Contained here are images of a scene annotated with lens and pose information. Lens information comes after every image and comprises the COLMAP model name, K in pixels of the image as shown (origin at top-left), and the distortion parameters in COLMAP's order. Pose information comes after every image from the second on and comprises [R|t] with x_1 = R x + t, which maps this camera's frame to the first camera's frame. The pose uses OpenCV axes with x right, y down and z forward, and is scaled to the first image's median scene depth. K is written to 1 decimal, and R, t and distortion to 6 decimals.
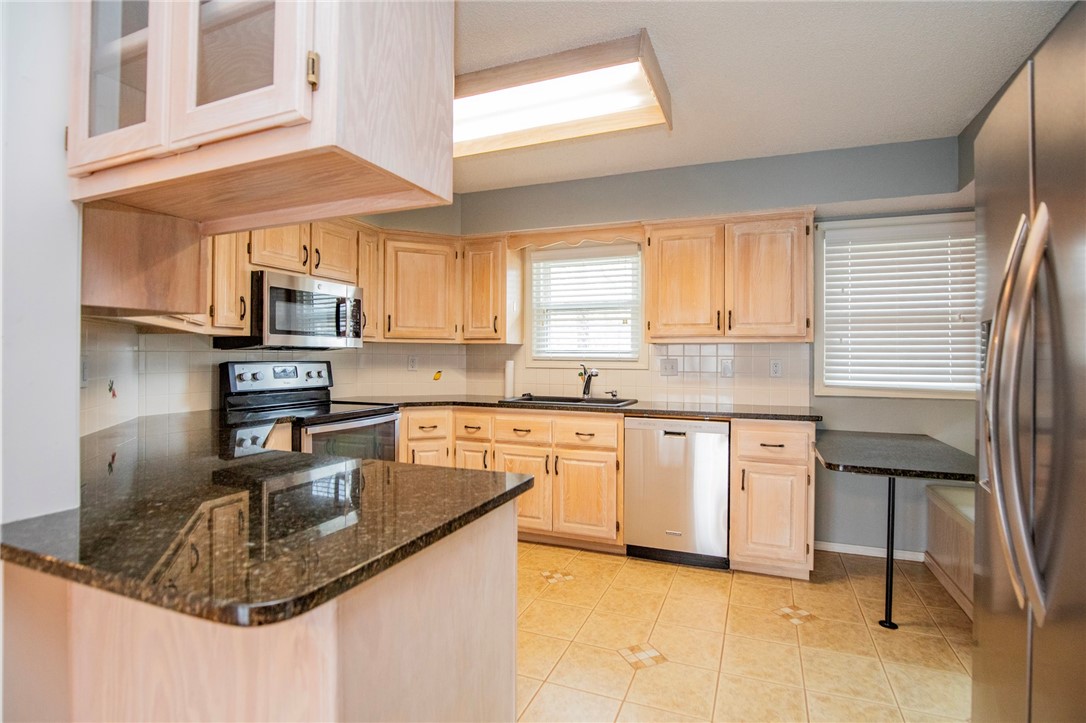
lens RADIAL K [[505.3, 0, 566.8], [0, 505.3, 359.3], [0, 0, 1]] dist [-0.032315, 0.003785]
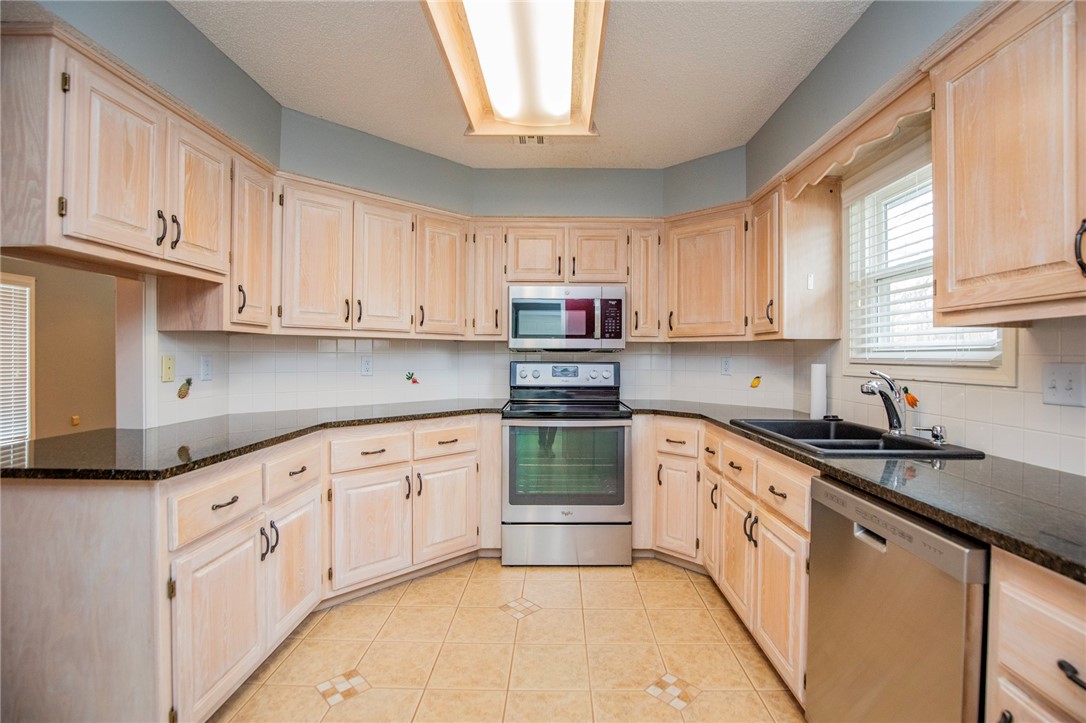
lens RADIAL K [[505.3, 0, 548.4], [0, 505.3, 359.4], [0, 0, 1]] dist [-0.032315, 0.003785]
pose [[0.354722, 0.002176, -0.934969, 0.451895], [-0.007481, 0.999972, -0.000511, -0.000386], [0.934942, 0.007175, 0.354728, 0.523179]]
